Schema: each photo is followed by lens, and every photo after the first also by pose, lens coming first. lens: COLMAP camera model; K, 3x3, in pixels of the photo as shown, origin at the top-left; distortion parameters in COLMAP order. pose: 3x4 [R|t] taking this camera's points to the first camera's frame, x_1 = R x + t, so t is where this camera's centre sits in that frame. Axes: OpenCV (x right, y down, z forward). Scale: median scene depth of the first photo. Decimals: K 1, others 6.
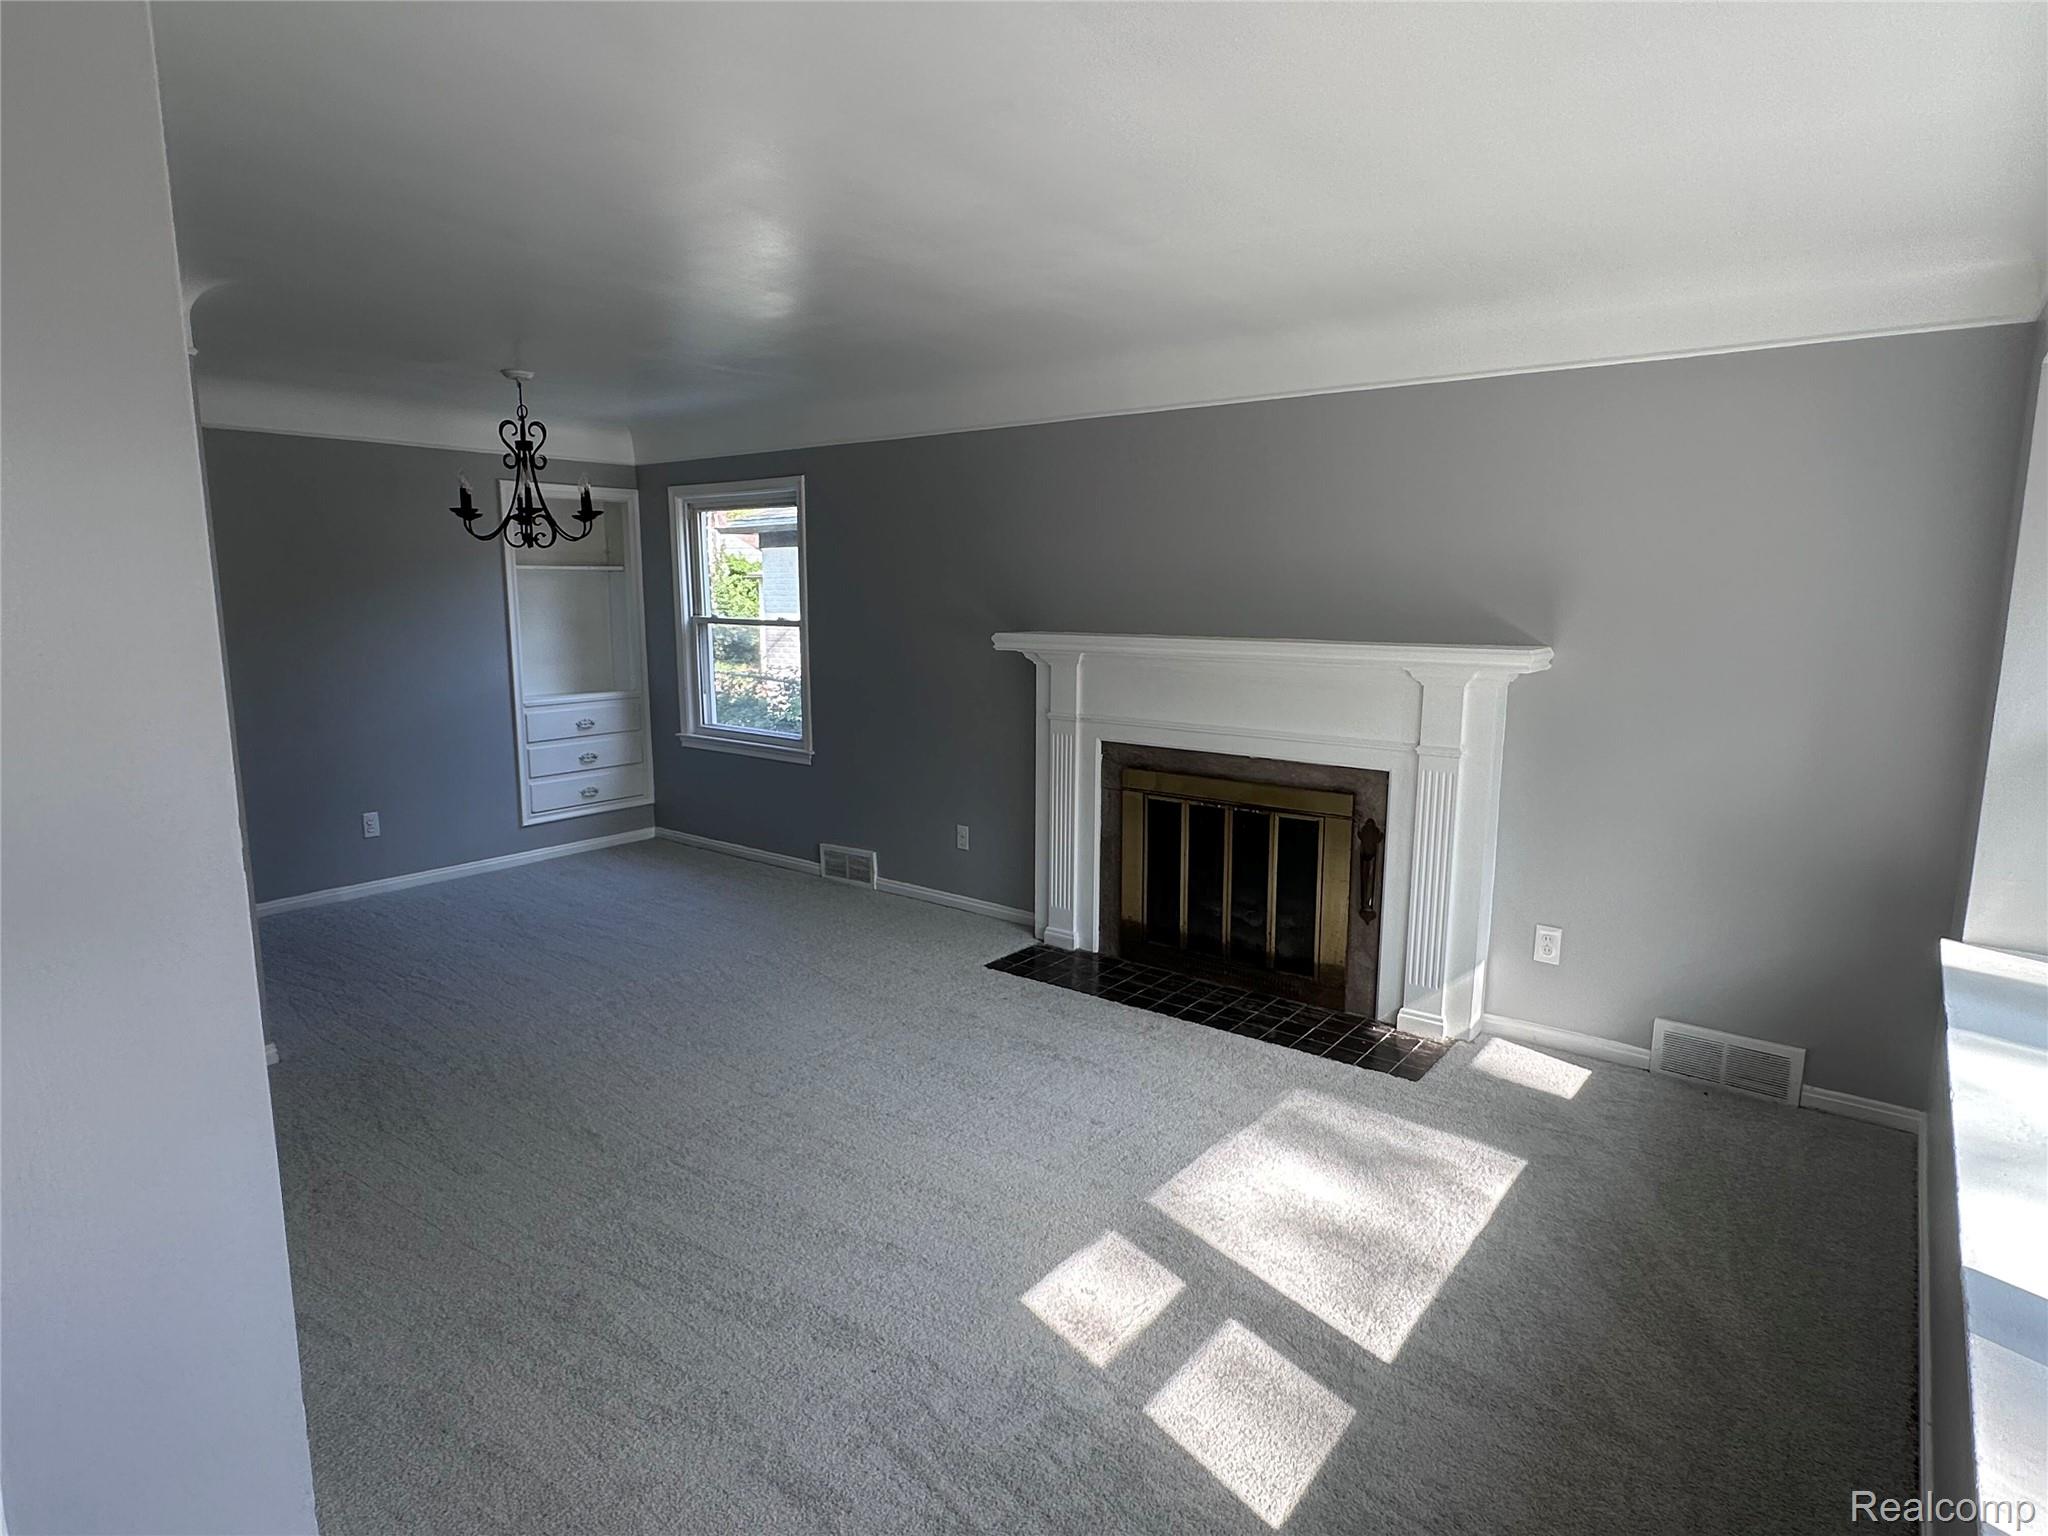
lens RADIAL K [[1142.6, 0, 1024.0], [0, 1142.6, 768.0], [0, 0, 1]] dist [0.002570, 0.000479]
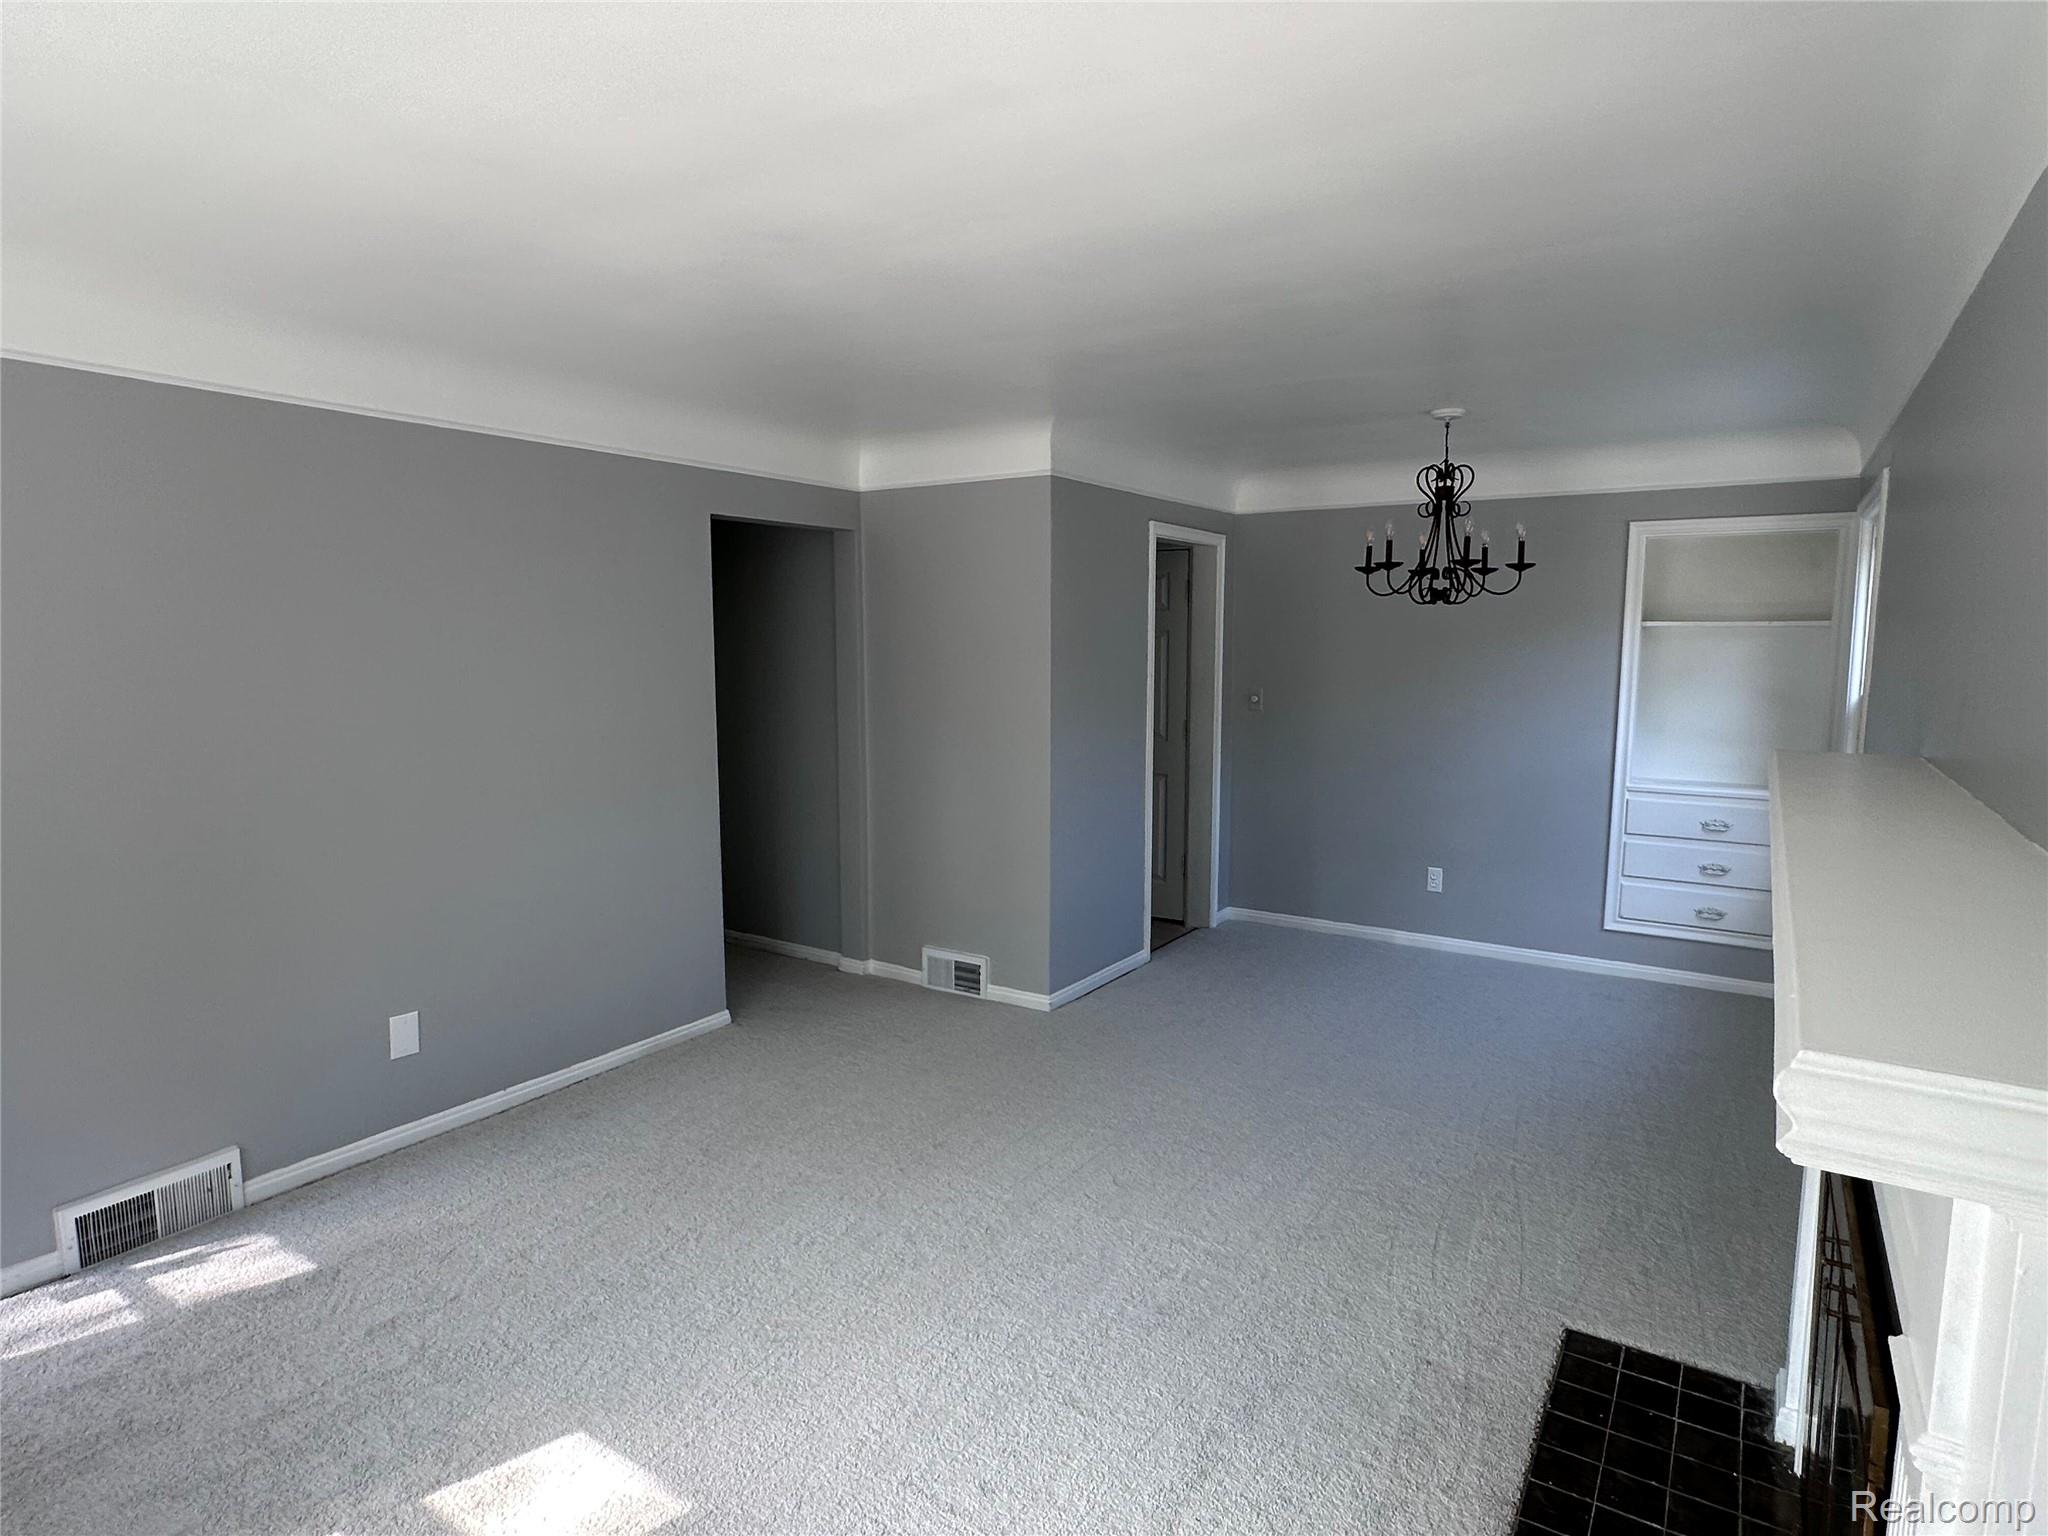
lens RADIAL K [[1142.6, 0, 1024.0], [0, 1142.6, 768.0], [0, 0, 1]] dist [0.002570, 0.000479]
pose [[0.074949, 0.116918, -0.990309, 0.451150], [-0.162479, 0.981263, 0.103553, -0.107236], [0.983861, 0.153143, 0.092541, 0.618901]]
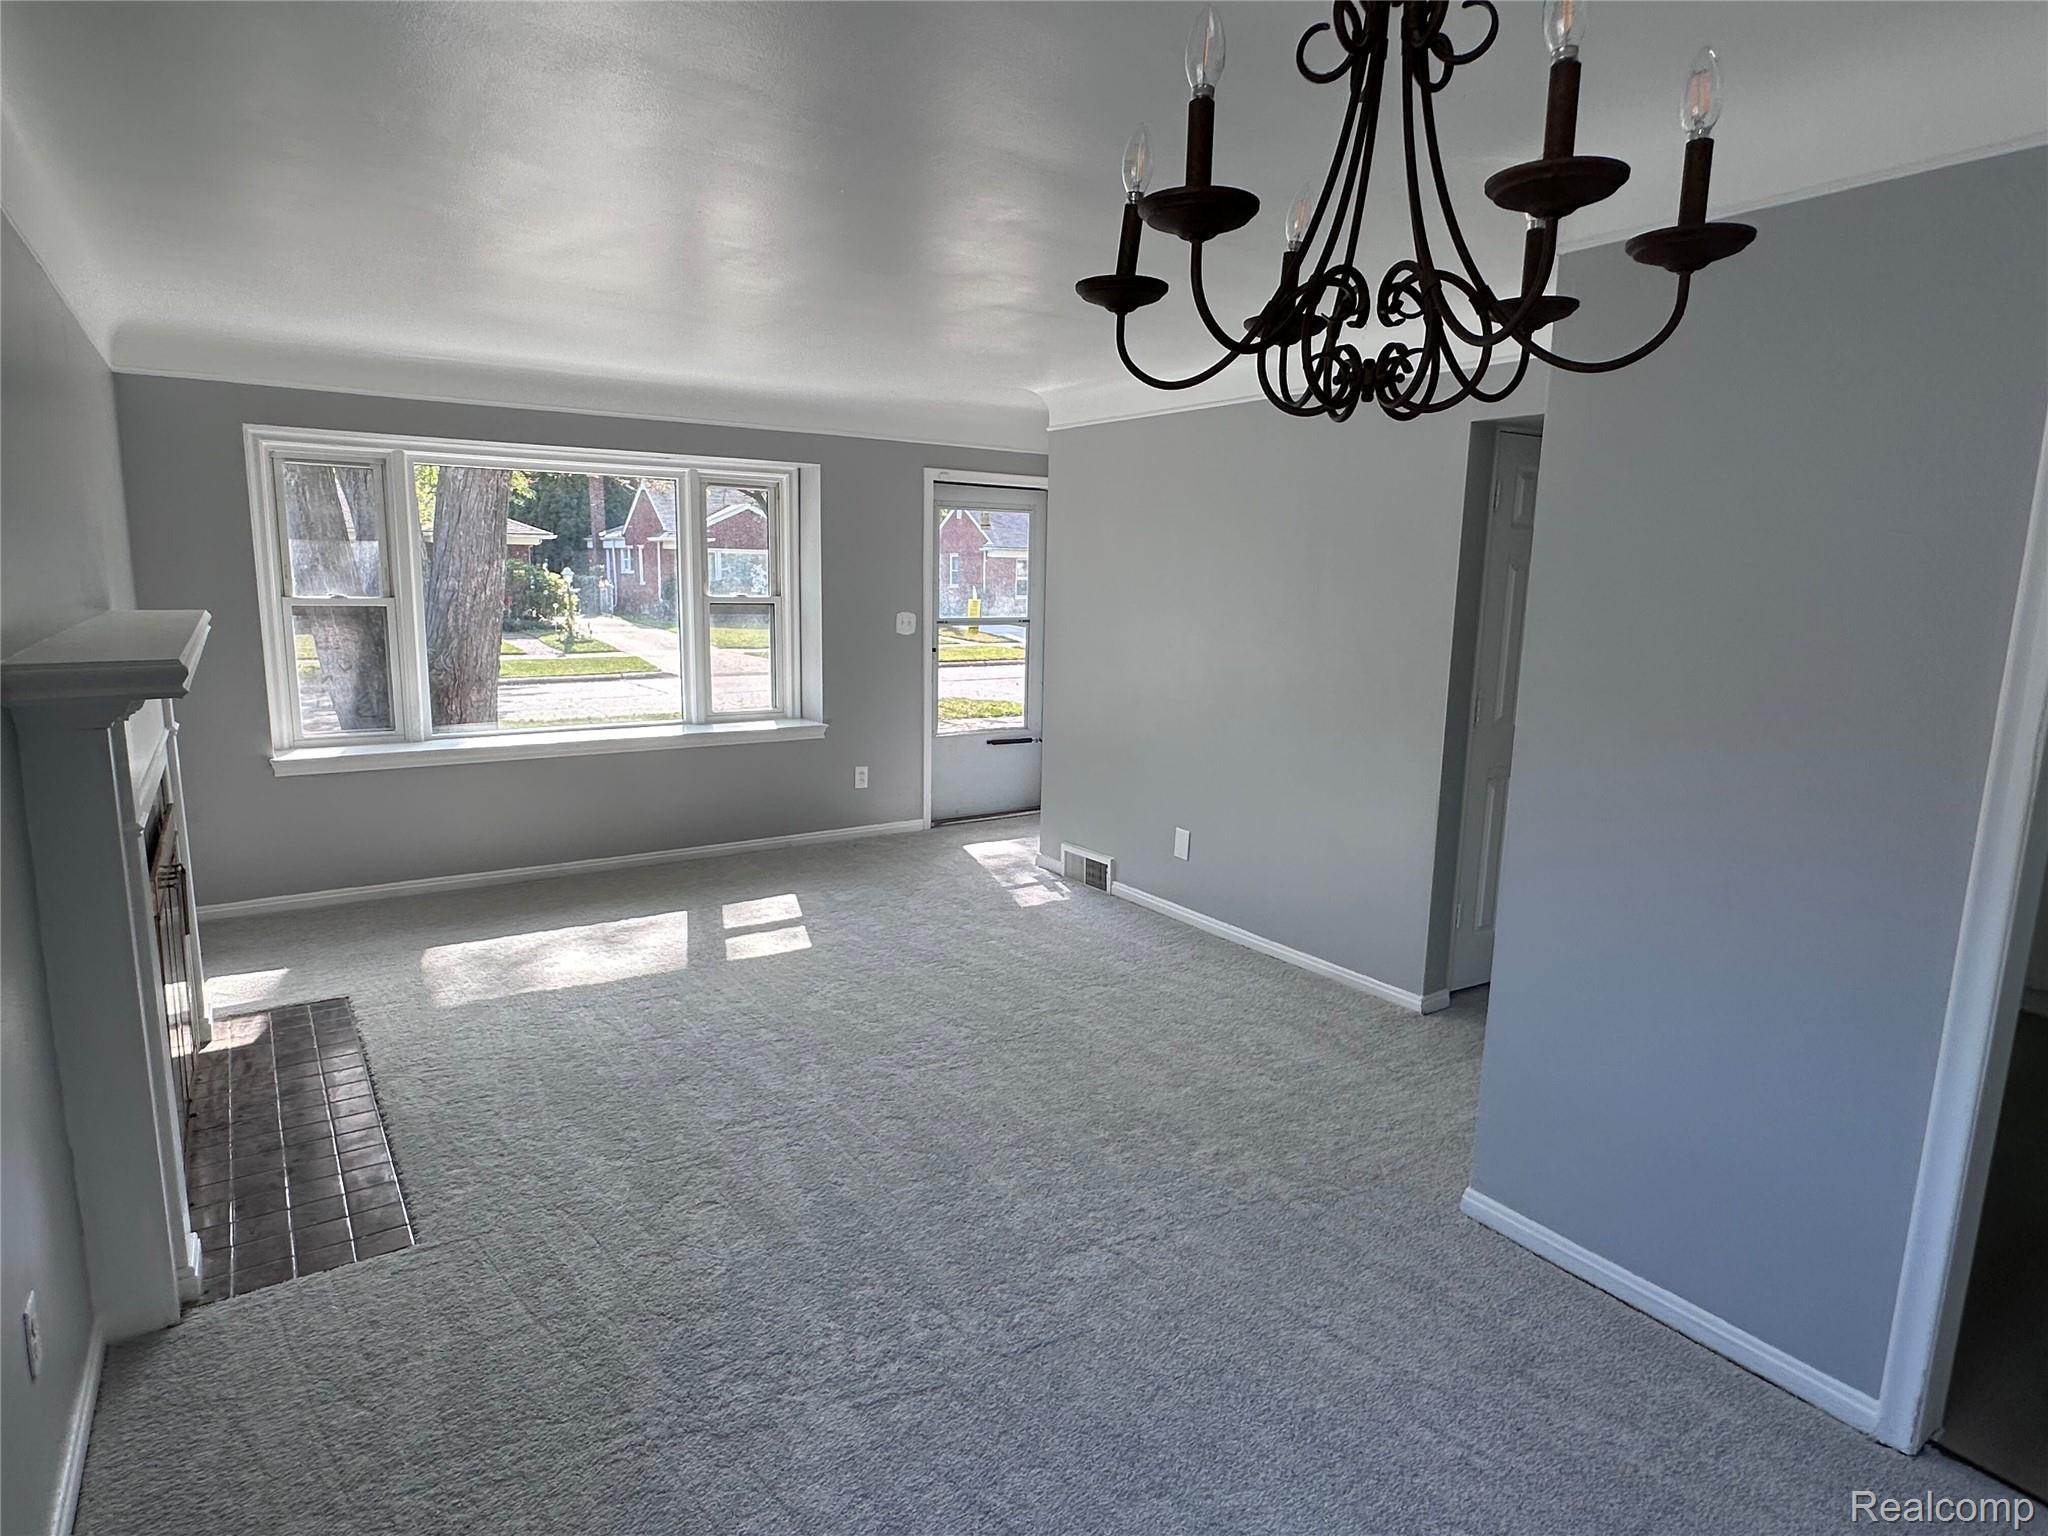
lens RADIAL K [[1142.6, 0, 1024.0], [0, 1142.6, 768.0], [0, 0, 1]] dist [0.002570, 0.000479]
pose [[-0.952473, -0.086493, 0.292086, -0.431668], [0.010575, 0.948878, 0.315466, -0.196347], [-0.304440, 0.303562, -0.902866, 1.282367]]
